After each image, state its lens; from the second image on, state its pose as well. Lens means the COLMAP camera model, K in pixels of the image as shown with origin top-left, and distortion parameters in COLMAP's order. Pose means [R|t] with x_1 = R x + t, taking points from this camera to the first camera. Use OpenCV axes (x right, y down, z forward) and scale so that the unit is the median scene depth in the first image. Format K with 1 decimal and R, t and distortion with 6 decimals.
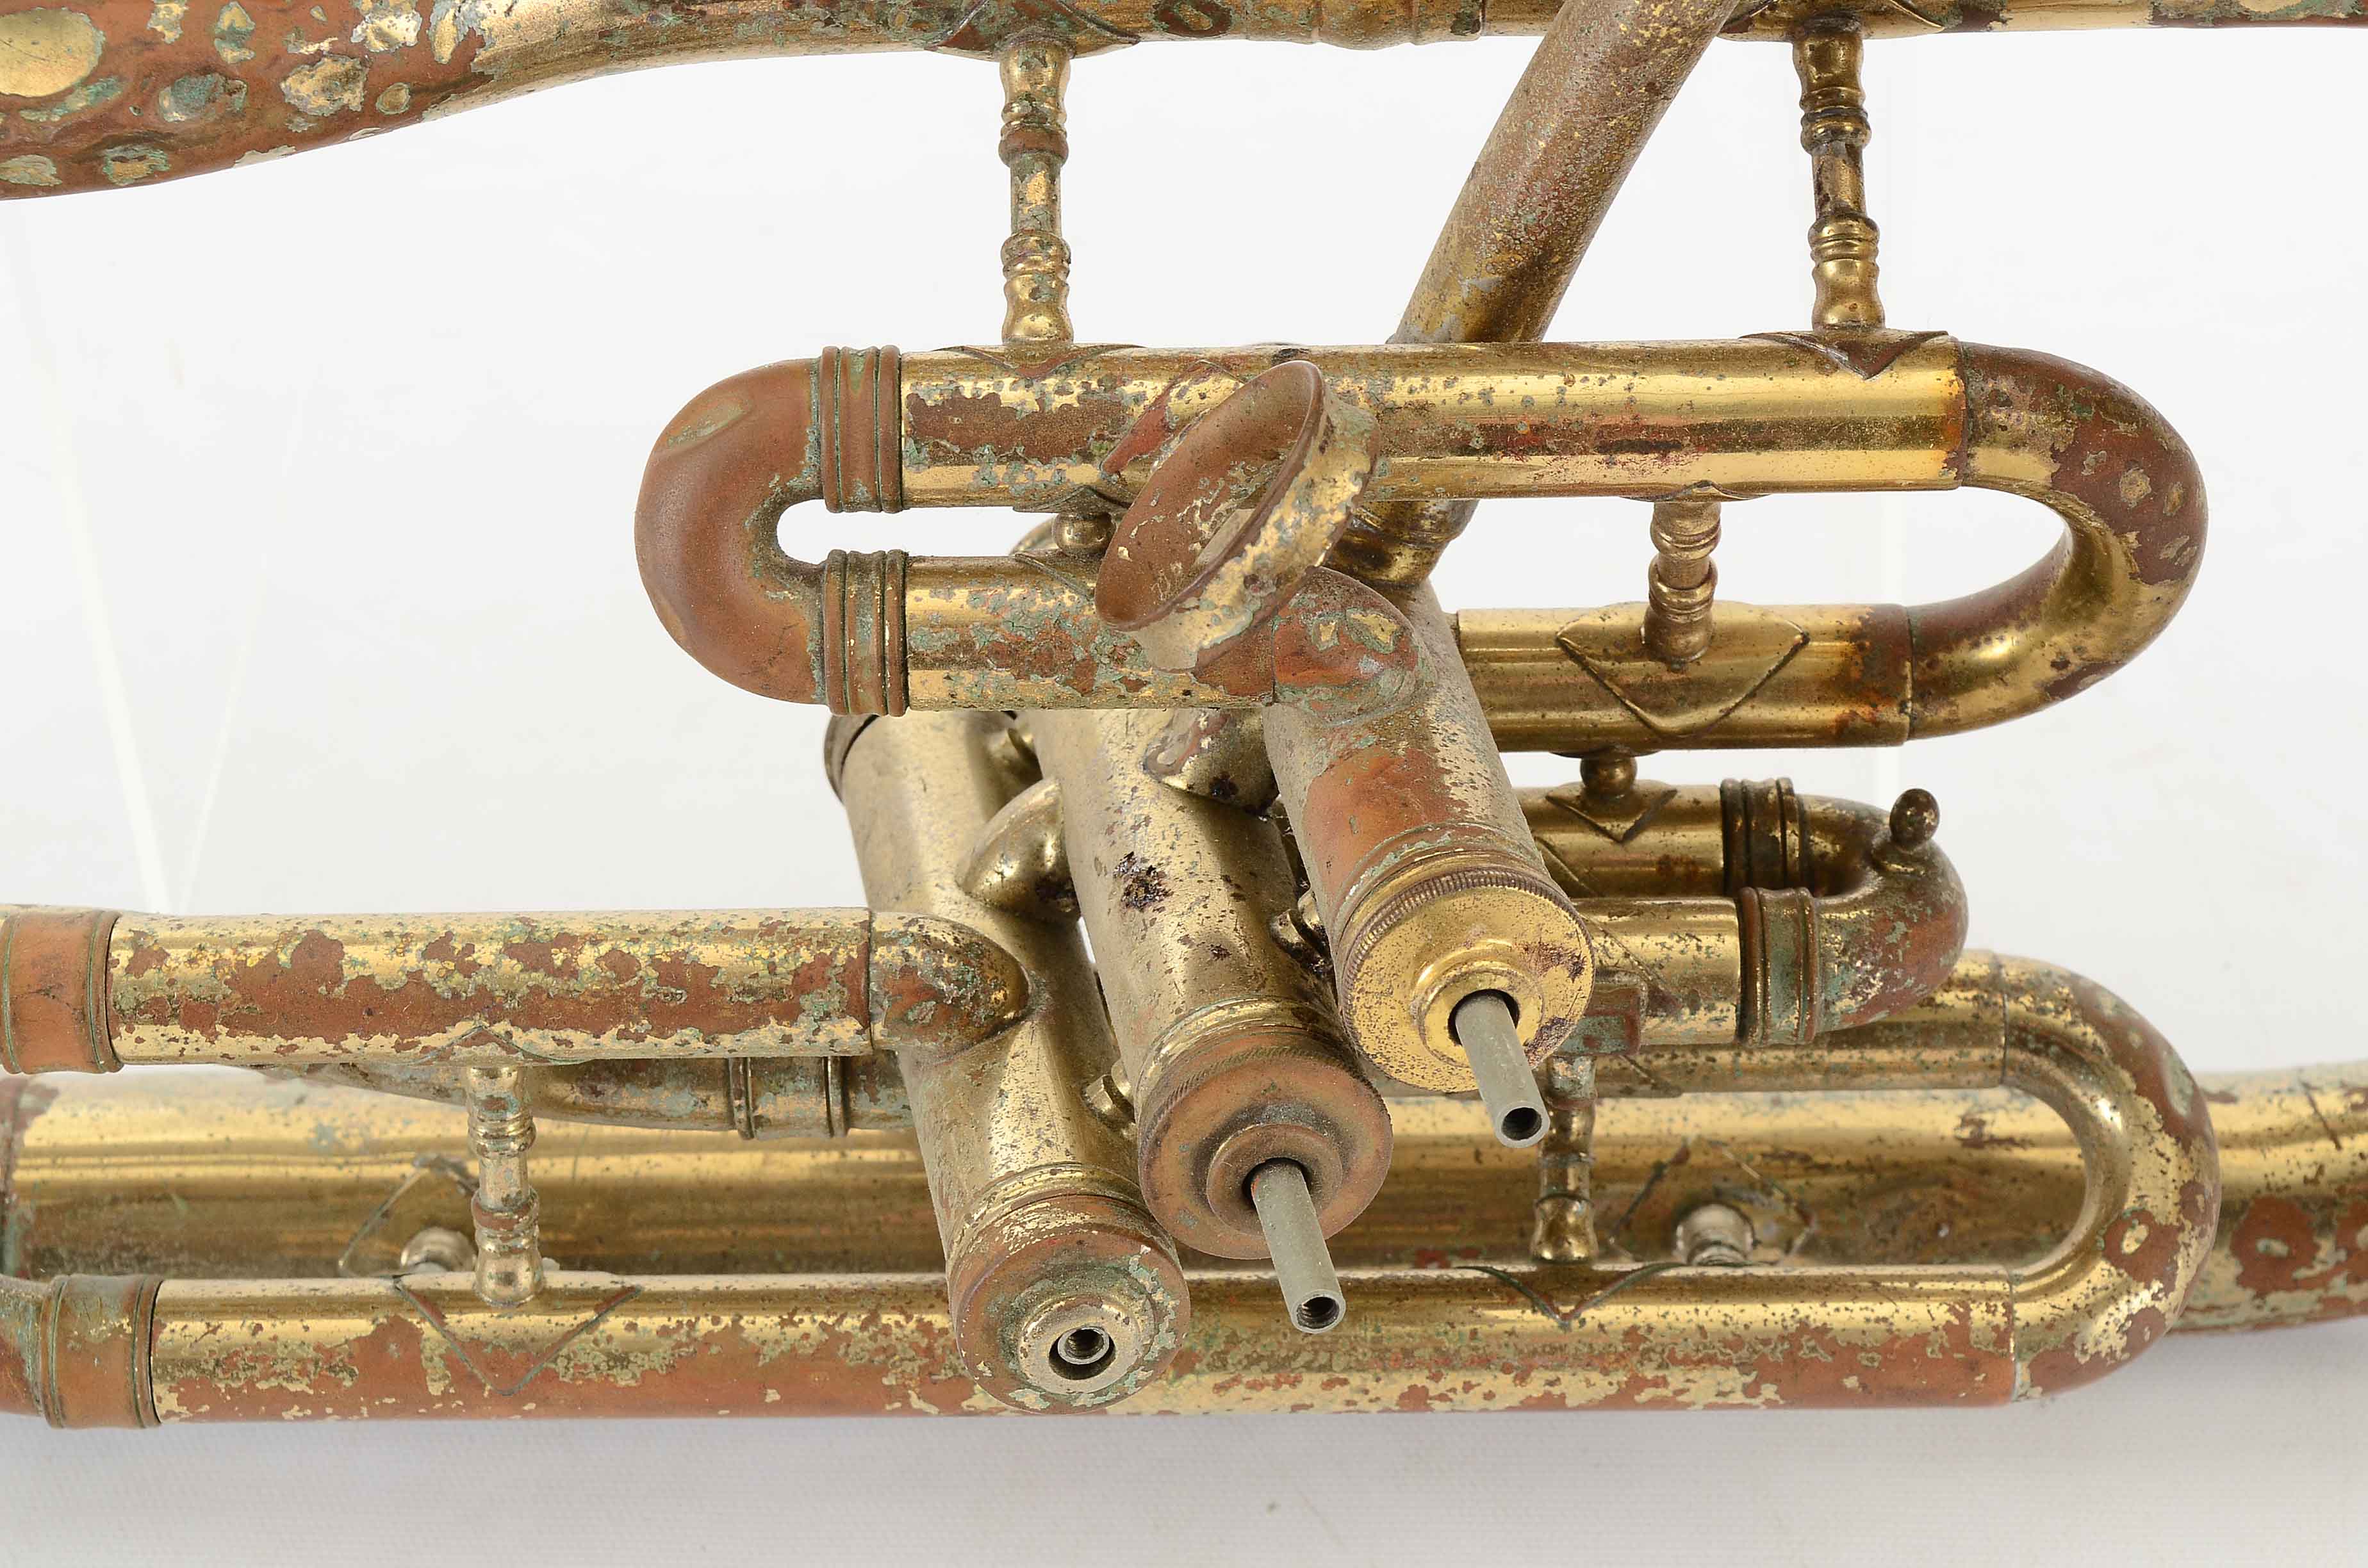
lens RADIAL K [[5398.0, 0, 1184.0], [0, 5398.0, 784.0], [0, 0, 1]] dist [0.098664, 0.288781]
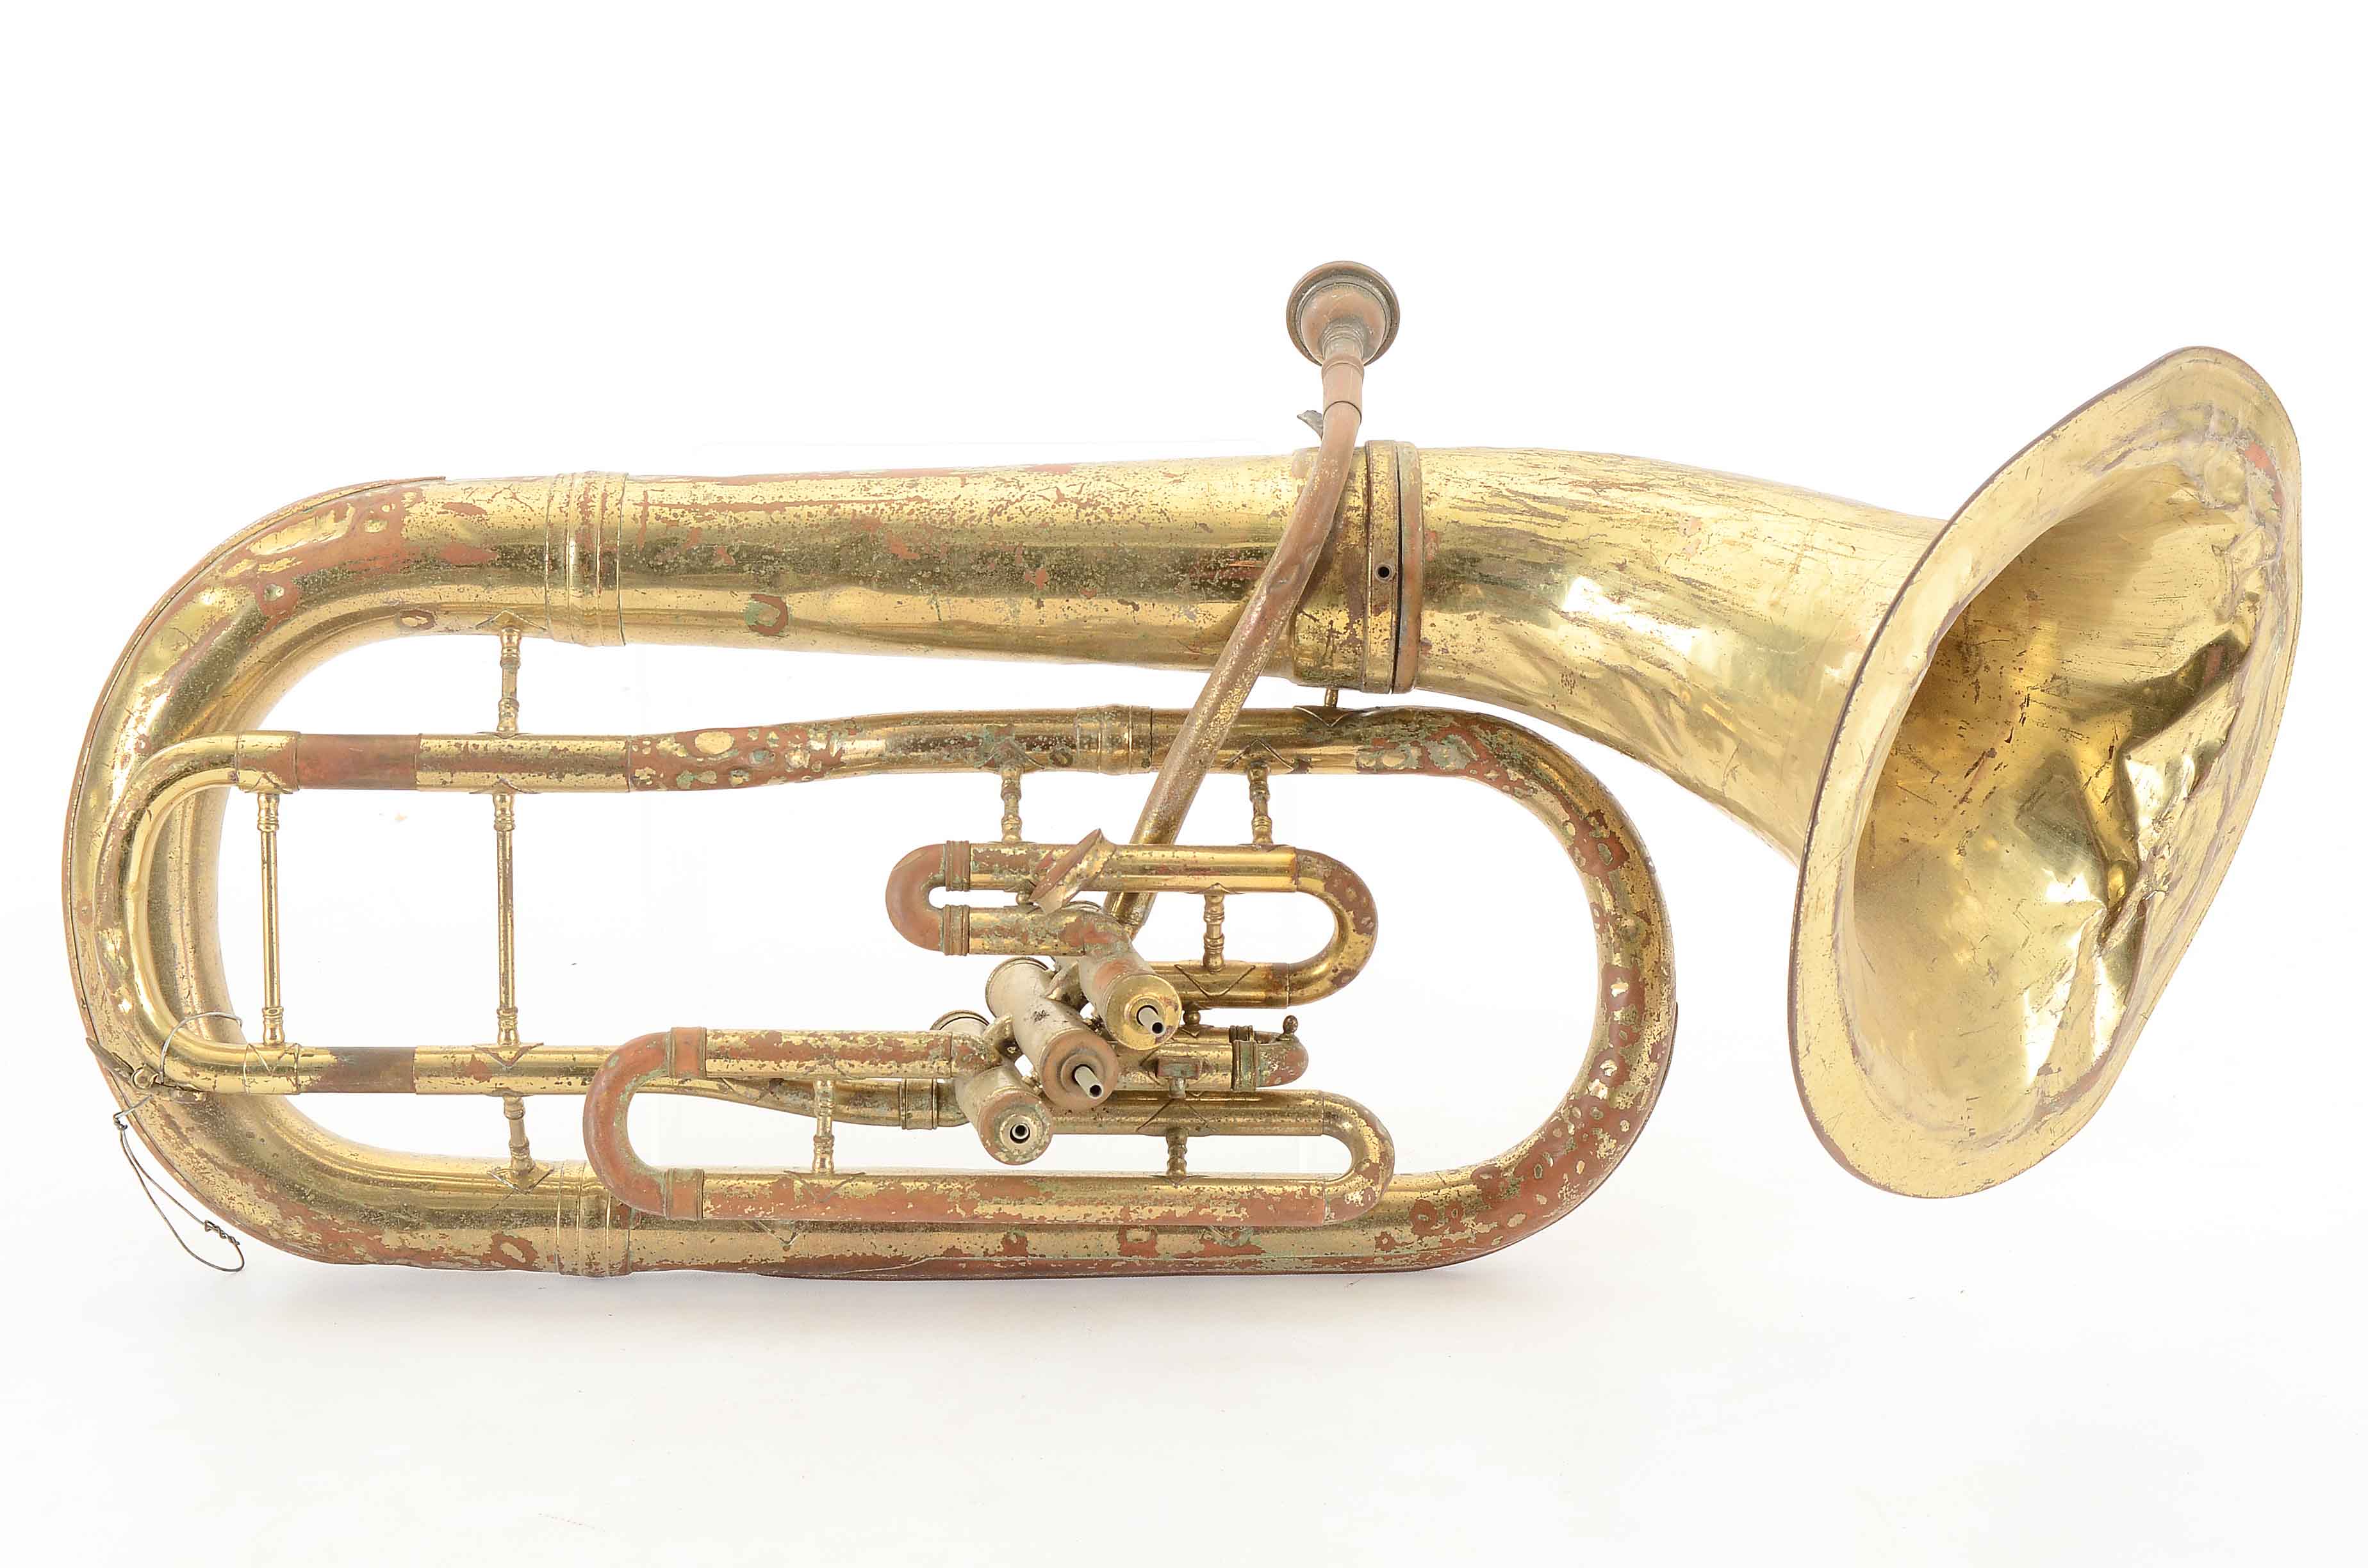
lens RADIAL K [[4831.3, 0, 1149.1], [0, 4831.3, 786.5], [0, 0, 1]] dist [0.058252, 0.328219]
pose [[0.999176, 0.025301, 0.031732, -0.037329], [-0.010461, 0.916017, -0.401003, 1.036188], [-0.039213, 0.400341, 0.915527, -1.646608]]
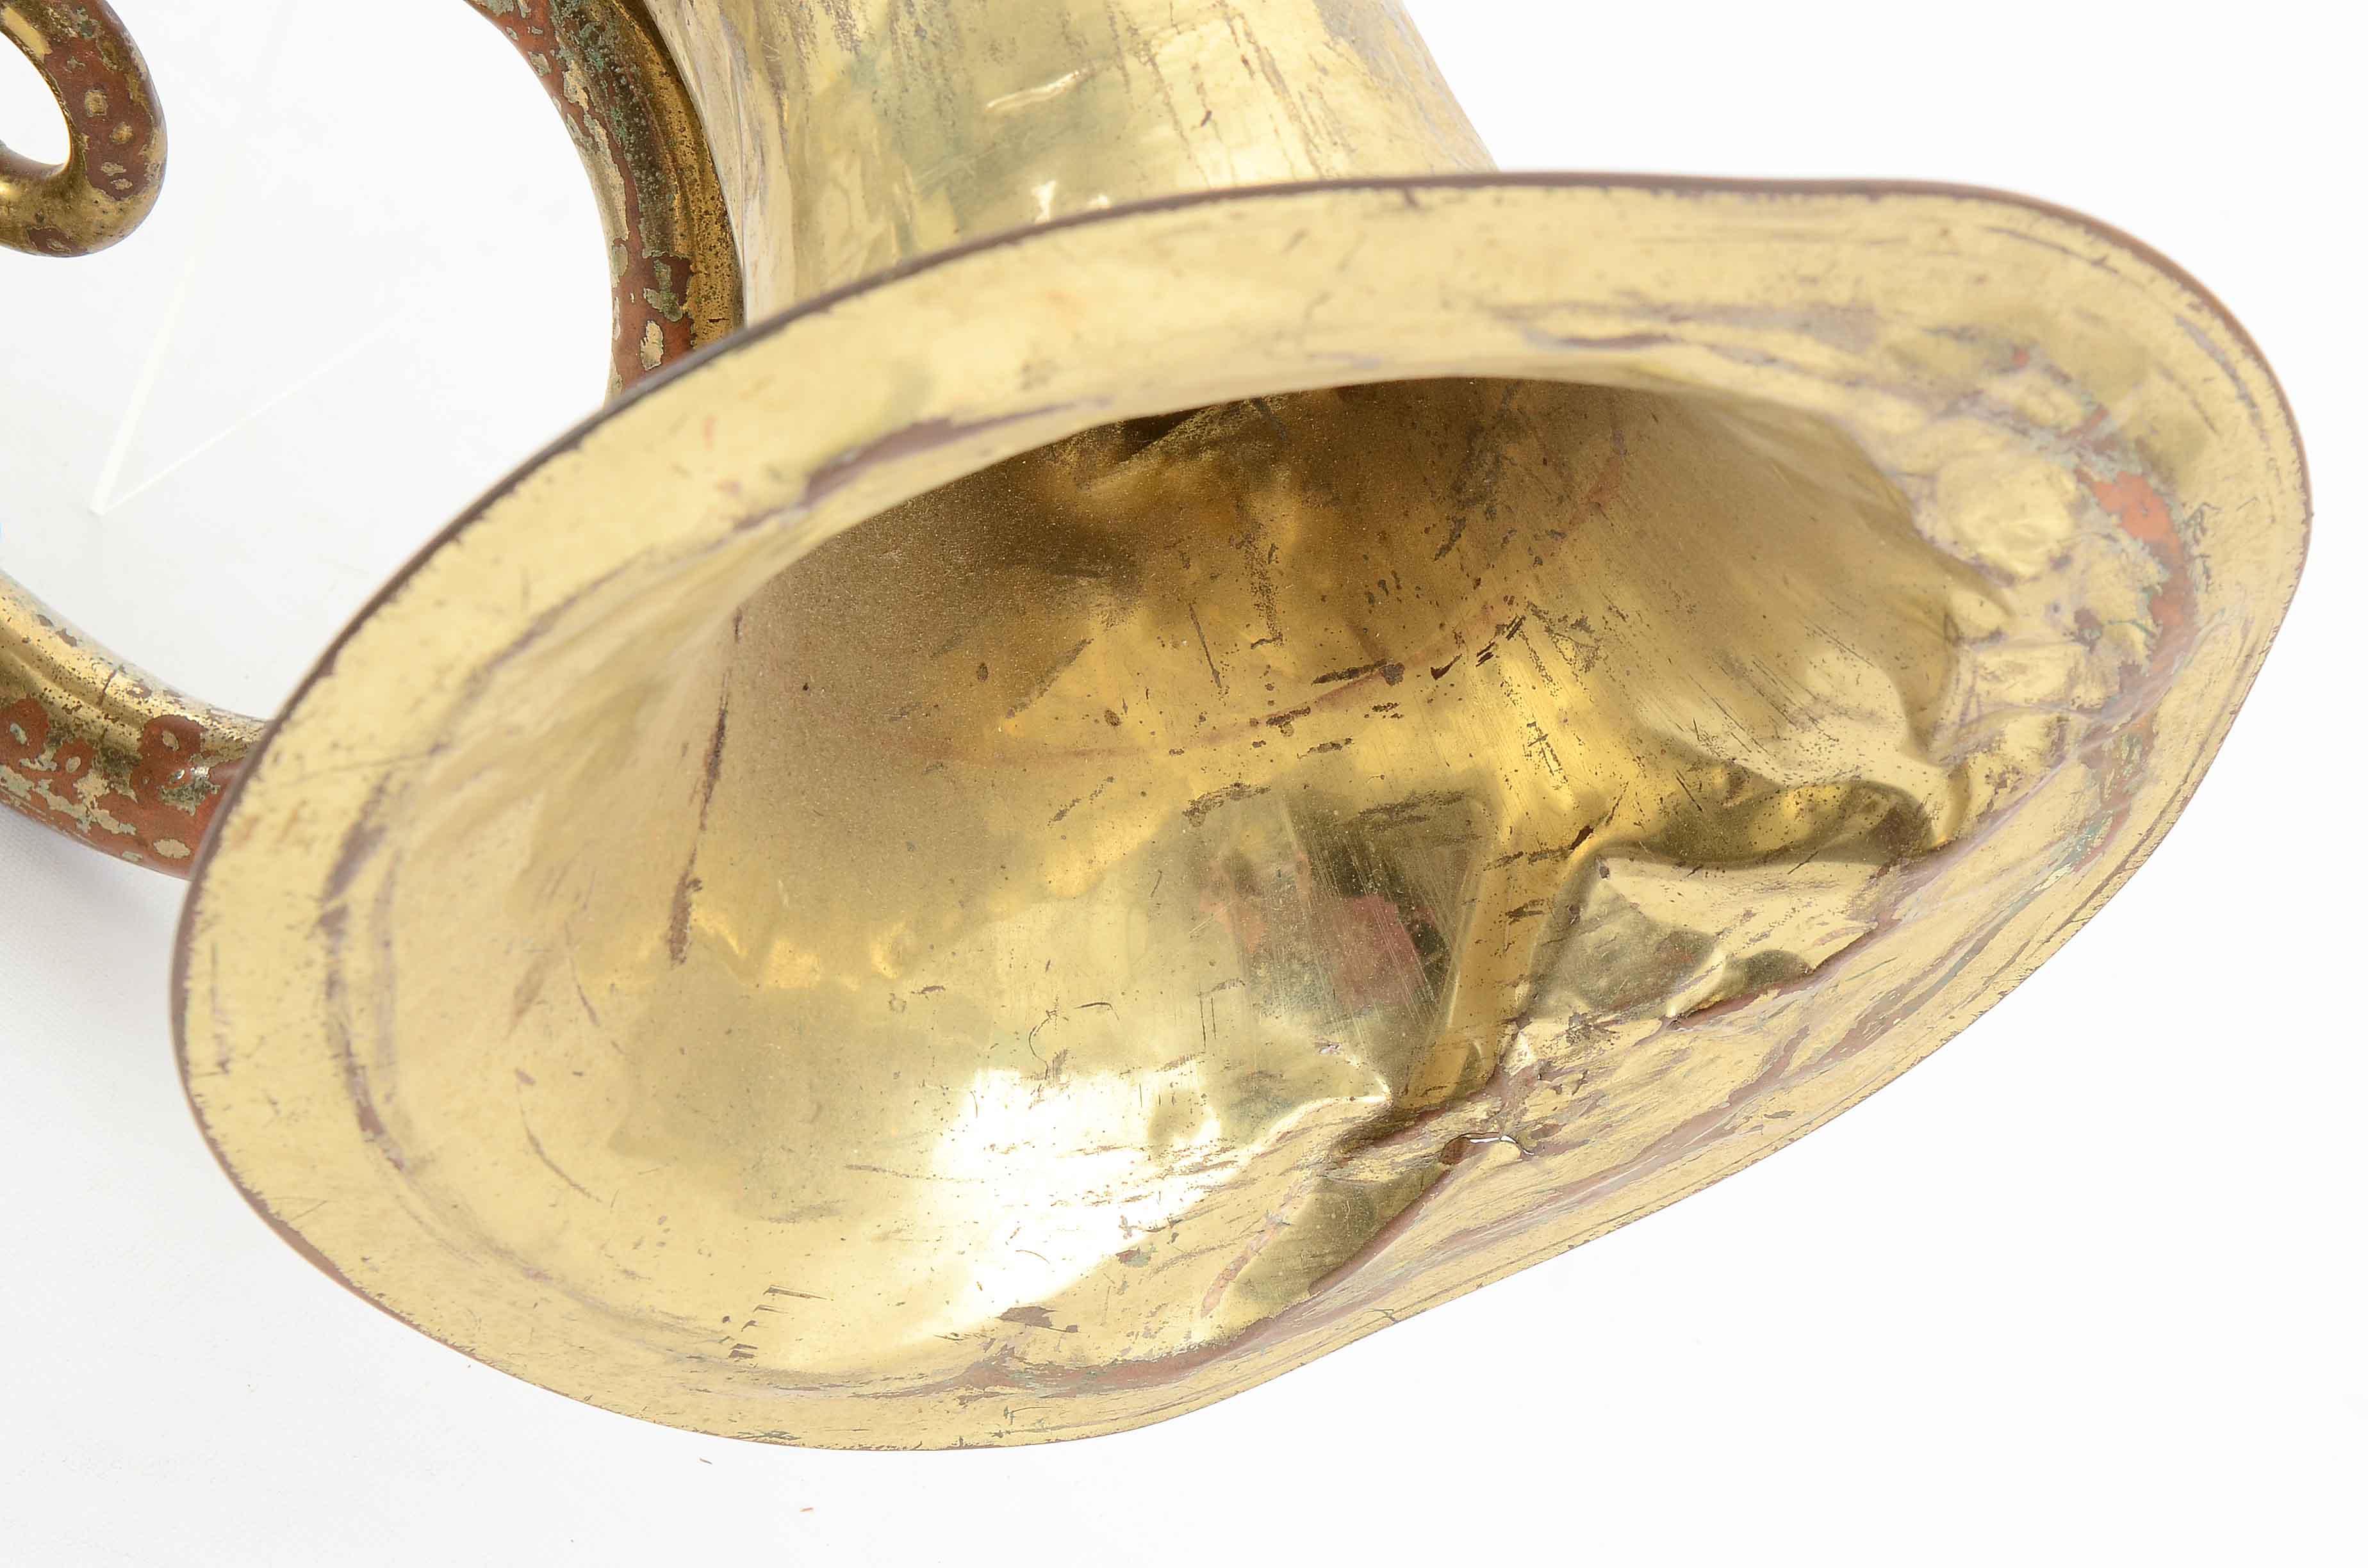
lens RADIAL K [[5026.8, 0, 1184.0], [0, 5026.8, 784.0], [0, 0, 1]] dist [0.029631, 0.069961]
pose [[0.797464, 0.600001, -0.063632, 0.605124], [-0.603288, 0.791218, -0.100087, 0.055320], [-0.009705, 0.118204, 0.992942, -0.351049]]
